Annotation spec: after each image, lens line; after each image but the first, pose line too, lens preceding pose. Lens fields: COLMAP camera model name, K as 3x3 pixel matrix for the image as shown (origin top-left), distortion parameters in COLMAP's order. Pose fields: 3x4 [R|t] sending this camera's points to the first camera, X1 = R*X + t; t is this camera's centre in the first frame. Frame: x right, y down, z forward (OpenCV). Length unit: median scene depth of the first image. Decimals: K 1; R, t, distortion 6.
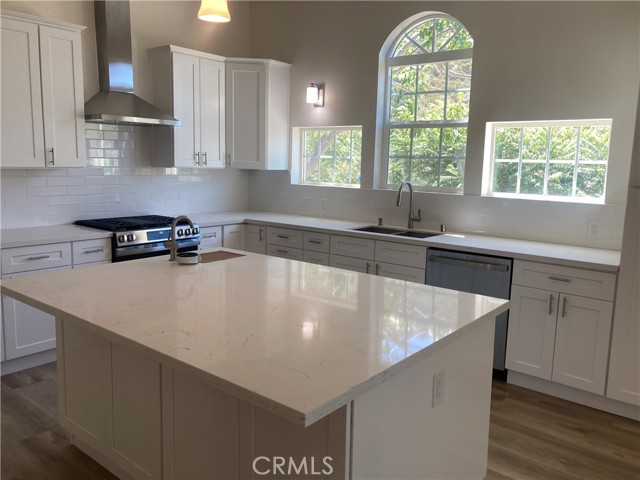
lens RADIAL K [[521.1, 0, 325.6], [0, 521.1, 236.1], [0, 0, 1]] dist [0.037334, -0.042336]
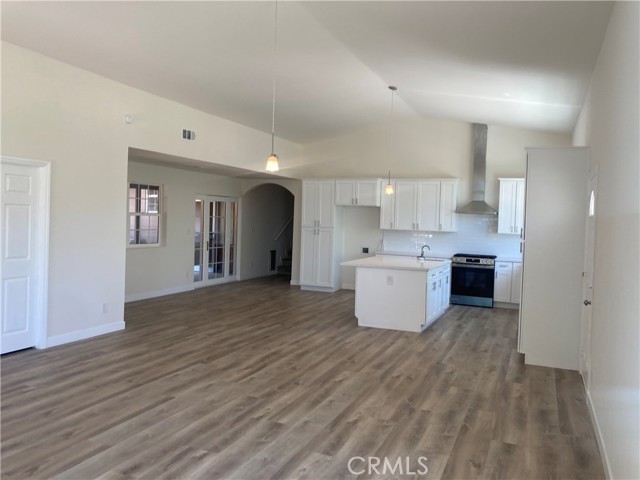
lens RADIAL K [[521.1, 0, 323.9], [0, 521.1, 239.4], [0, 0, 1]] dist [0.037334, -0.042336]
pose [[0.285102, 0.023554, -0.958208, 1.632868], [-0.165202, 0.985945, -0.024918, 0.067574], [0.944153, 0.165402, 0.284986, -0.285896]]
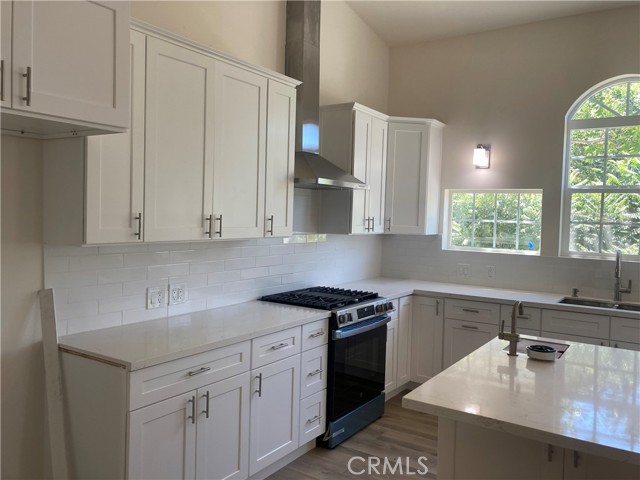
lens RADIAL K [[521.1, 0, 313.7], [0, 521.1, 235.8], [0, 0, 1]] dist [0.037334, -0.042336]
pose [[0.996173, 0.000471, 0.087397, -0.450788], [0.008308, 0.994947, -0.100060, -0.040598], [-0.087003, 0.100403, 0.991136, 0.119450]]
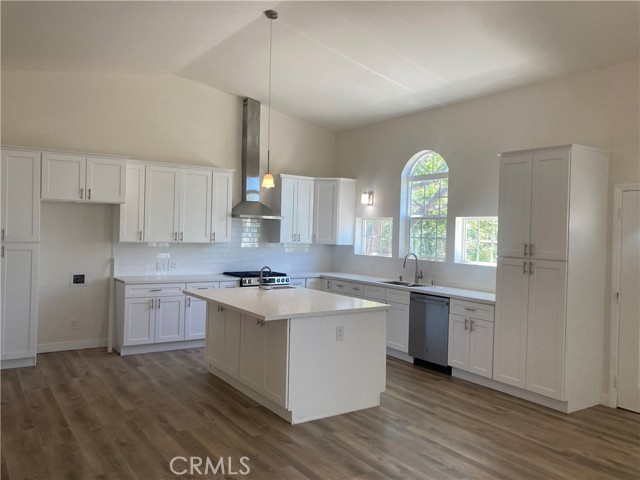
lens RADIAL K [[521.1, 0, 322.0], [0, 521.1, 237.4], [0, 0, 1]] dist [0.037334, -0.042336]
pose [[0.955853, 0.005855, -0.293786, 0.352051], [-0.047173, 0.989892, -0.133751, 0.072929], [0.290033, 0.141705, 0.946467, -0.583840]]
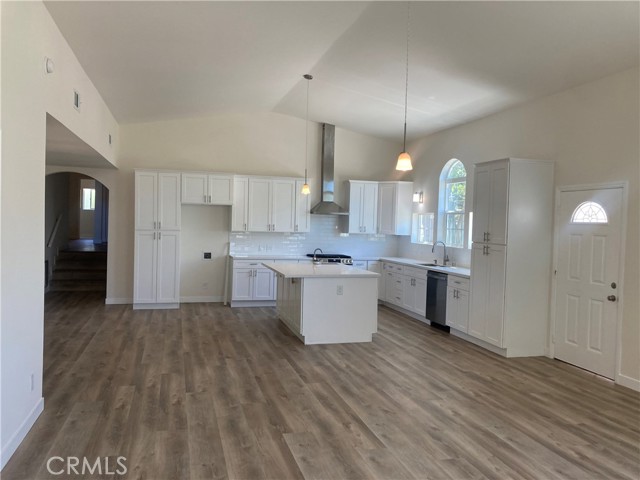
lens RADIAL K [[521.1, 0, 314.8], [0, 521.1, 246.0], [0, 0, 1]] dist [0.037334, -0.042336]
pose [[0.806333, 0.026107, -0.590886, 0.933387], [-0.094275, 0.991926, -0.084823, 0.128324], [0.583901, 0.124102, 0.802283, -0.878253]]
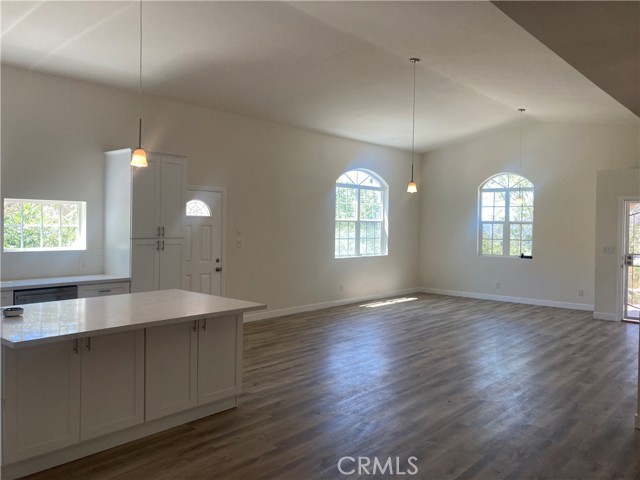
lens RADIAL K [[521.1, 0, 322.1], [0, 521.1, 243.1], [0, 0, 1]] dist [0.037334, -0.042336]
pose [[0.036515, -0.060602, 0.997494, -0.964769], [0.132090, 0.989694, 0.055292, -0.060104], [-0.990565, 0.129740, 0.044143, 0.110721]]
